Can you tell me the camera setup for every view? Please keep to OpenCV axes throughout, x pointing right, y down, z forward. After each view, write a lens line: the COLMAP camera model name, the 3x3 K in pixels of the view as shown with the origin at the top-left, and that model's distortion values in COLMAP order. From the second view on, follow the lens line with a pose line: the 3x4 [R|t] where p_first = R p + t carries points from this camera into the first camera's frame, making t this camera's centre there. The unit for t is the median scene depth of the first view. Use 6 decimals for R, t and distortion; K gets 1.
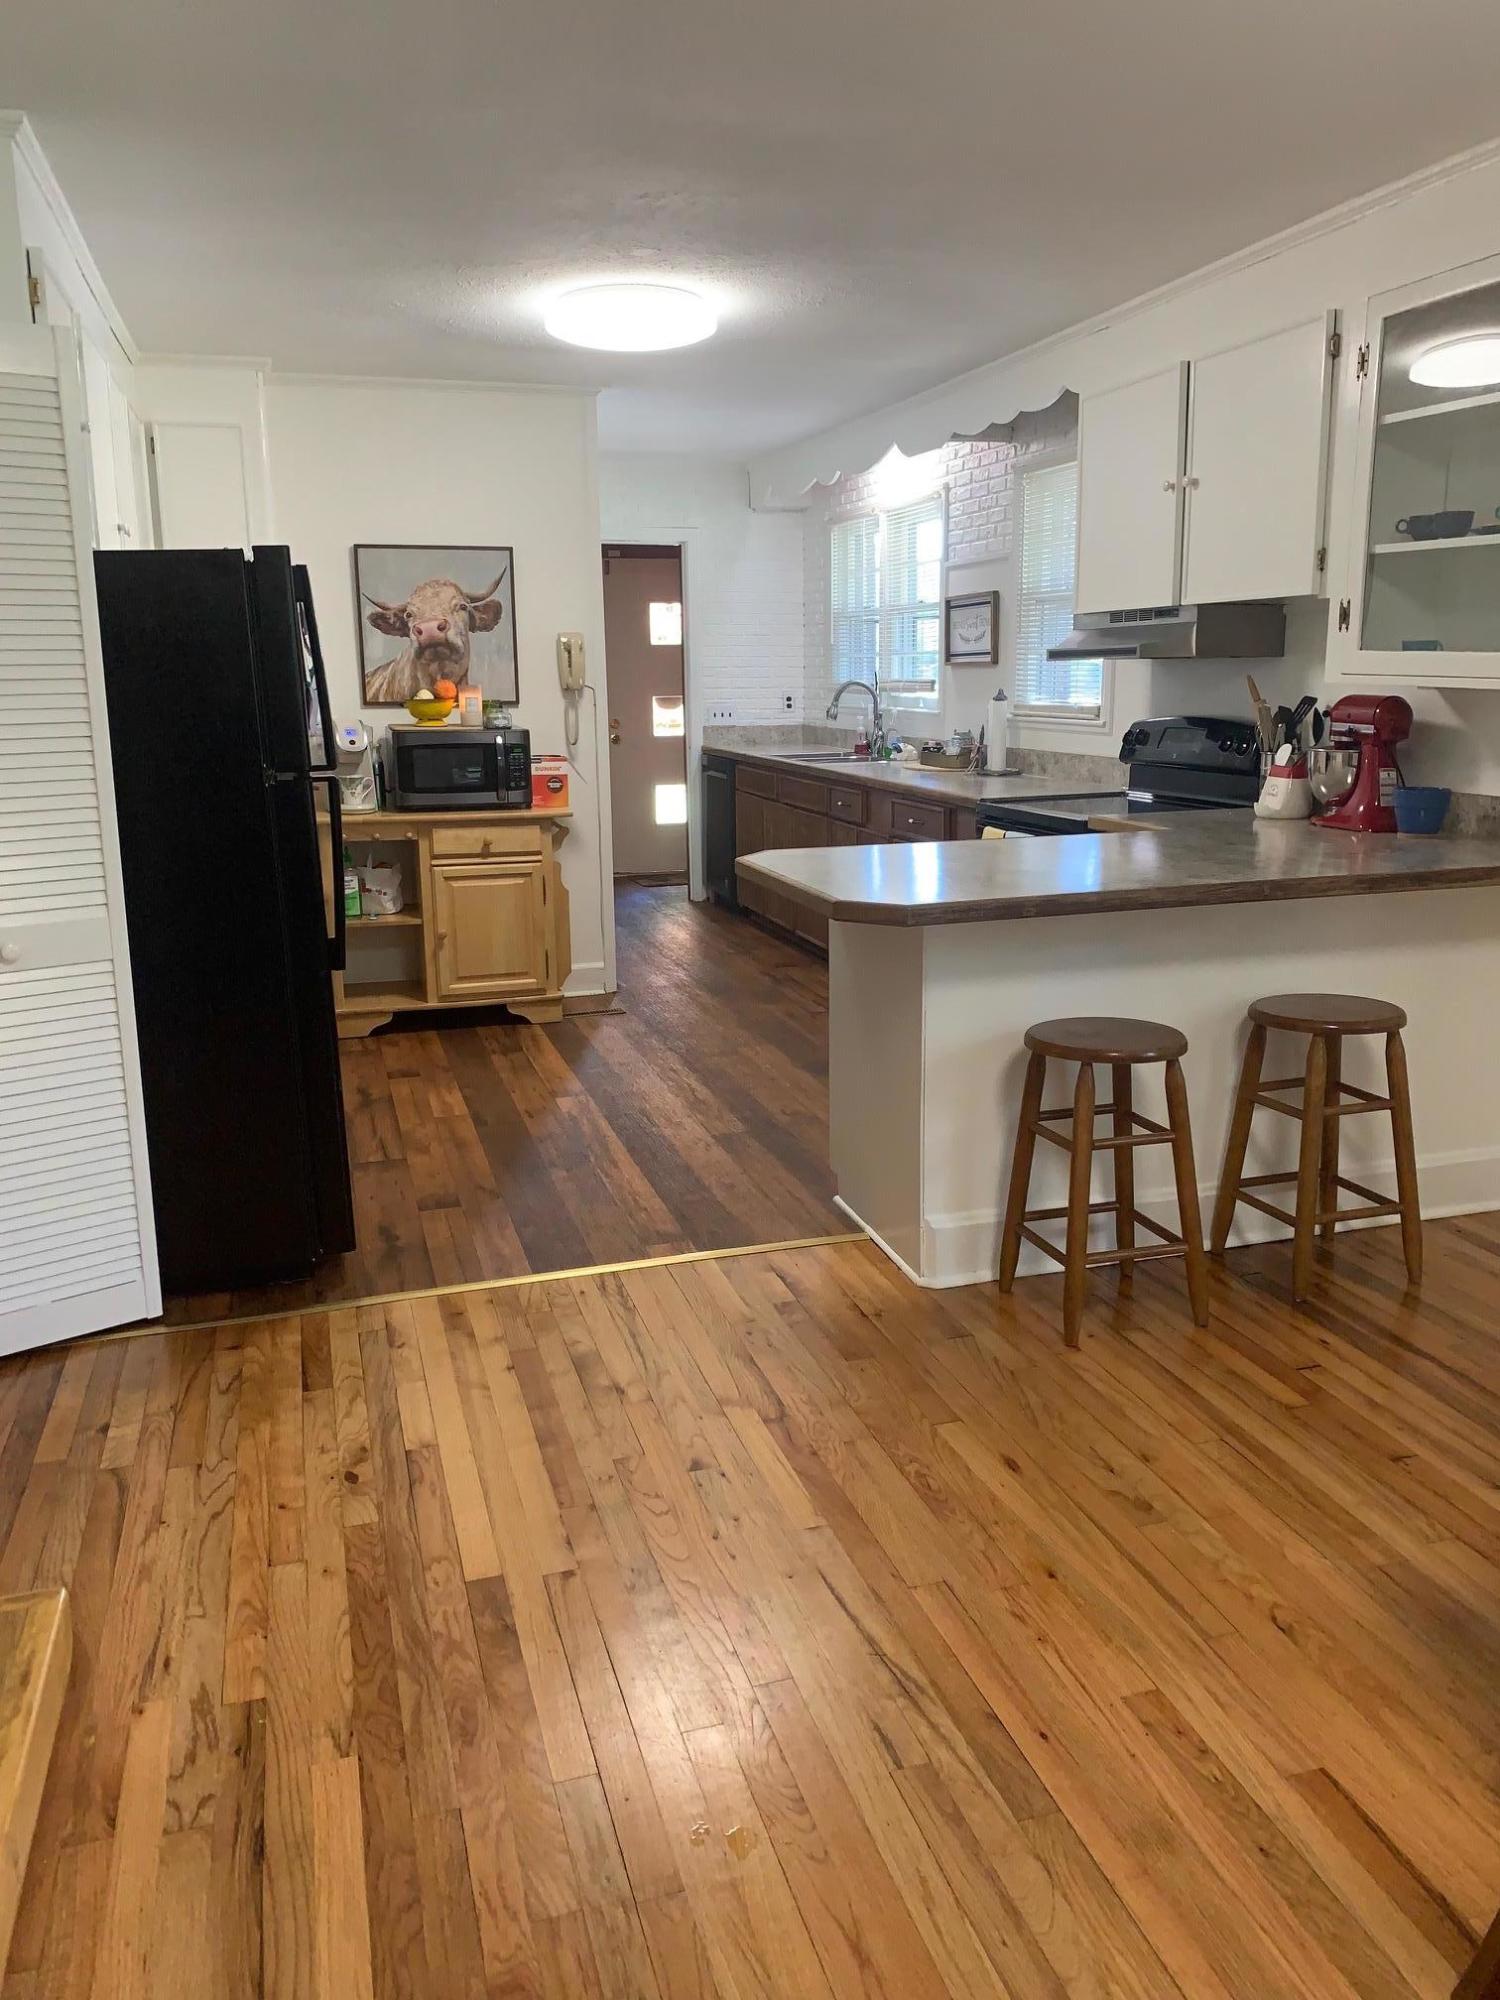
lens RADIAL K [[1525.5, 0, 758.1], [0, 1525.5, 951.0], [0, 0, 1]] dist [0.071766, -0.118941]
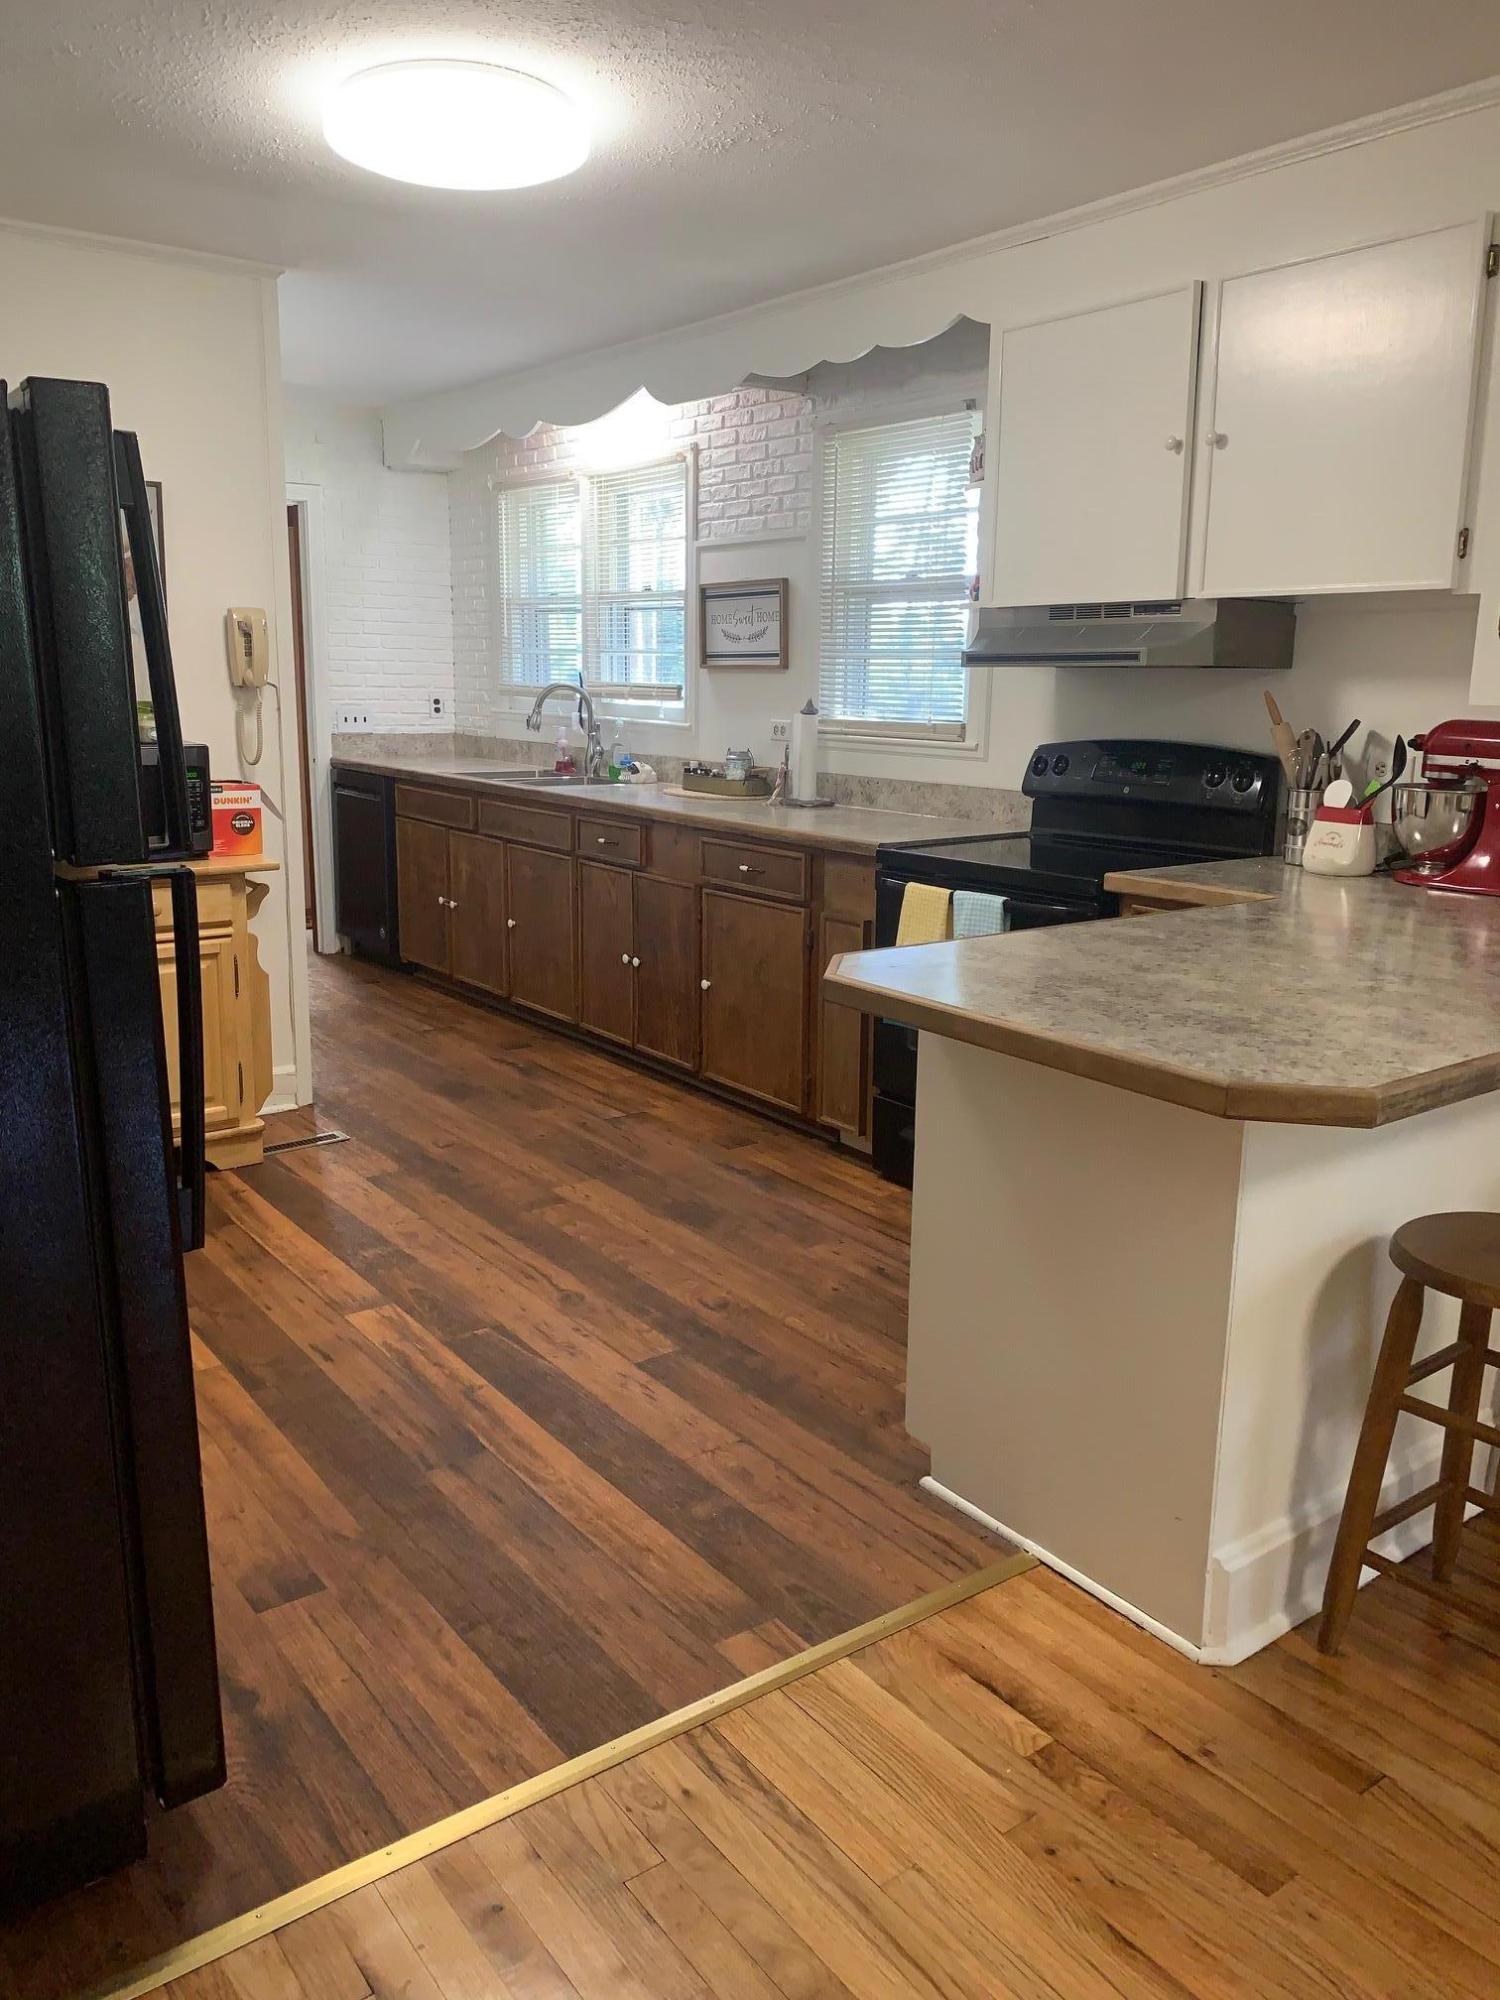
lens RADIAL K [[1525.5, 0, 758.1], [0, 1525.5, 951.0], [0, 0, 1]] dist [0.071766, -0.118941]
pose [[0.940902, -0.035324, 0.336831, -0.167044], [0.036343, 0.999334, 0.003281, -0.049821], [-0.336723, 0.009154, 0.941559, 0.295915]]
